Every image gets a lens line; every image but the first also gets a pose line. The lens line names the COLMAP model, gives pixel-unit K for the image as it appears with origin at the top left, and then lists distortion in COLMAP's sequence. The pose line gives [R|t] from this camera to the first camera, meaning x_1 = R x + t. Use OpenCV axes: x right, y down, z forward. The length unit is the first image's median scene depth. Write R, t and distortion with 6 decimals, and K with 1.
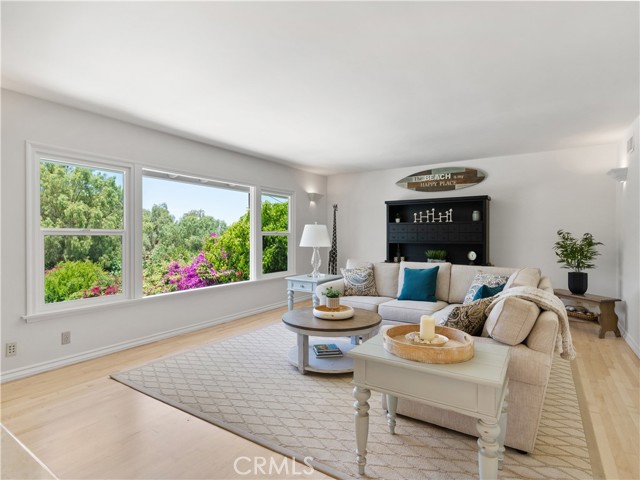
lens RADIAL K [[344.0, 0, 319.0], [0, 344.0, 241.0], [0, 0, 1]] dist [-0.004626, -0.000749]
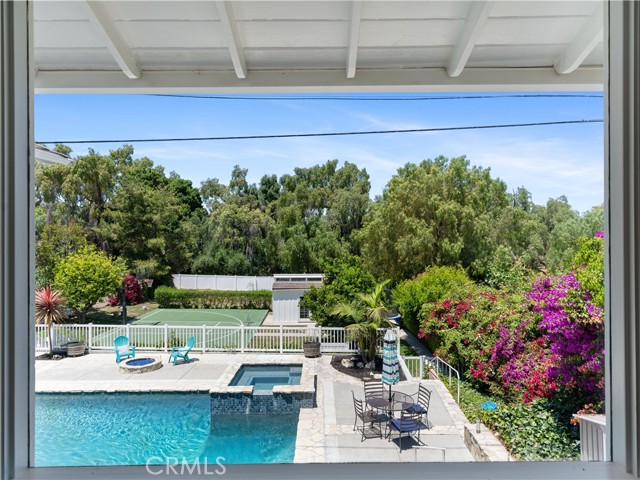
lens RADIAL K [[389.0, 0, 320.4], [0, 389.0, 241.4], [0, 0, 1]] dist [0.000279, -0.000112]
pose [[0.546291, -0.002238, -0.837592, -0.020327], [-0.001951, 0.999990, -0.003944, -0.001588], [0.837593, 0.003789, 0.546282, 0.135887]]
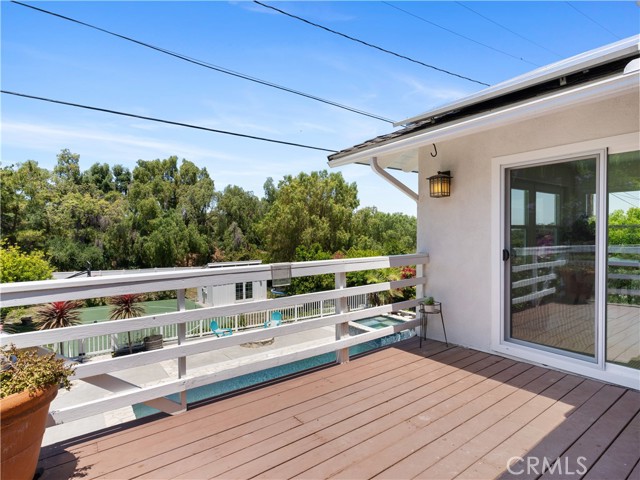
lens RADIAL K [[344.0, 0, 319.2], [0, 344.0, 241.6], [0, 0, 1]] dist [-0.004626, -0.000749]
pose [[0.935239, 0.000506, -0.354017, -0.303770], [0.005736, 0.999846, 0.016581, 0.005204], [0.353971, -0.017538, 0.935092, -0.216582]]
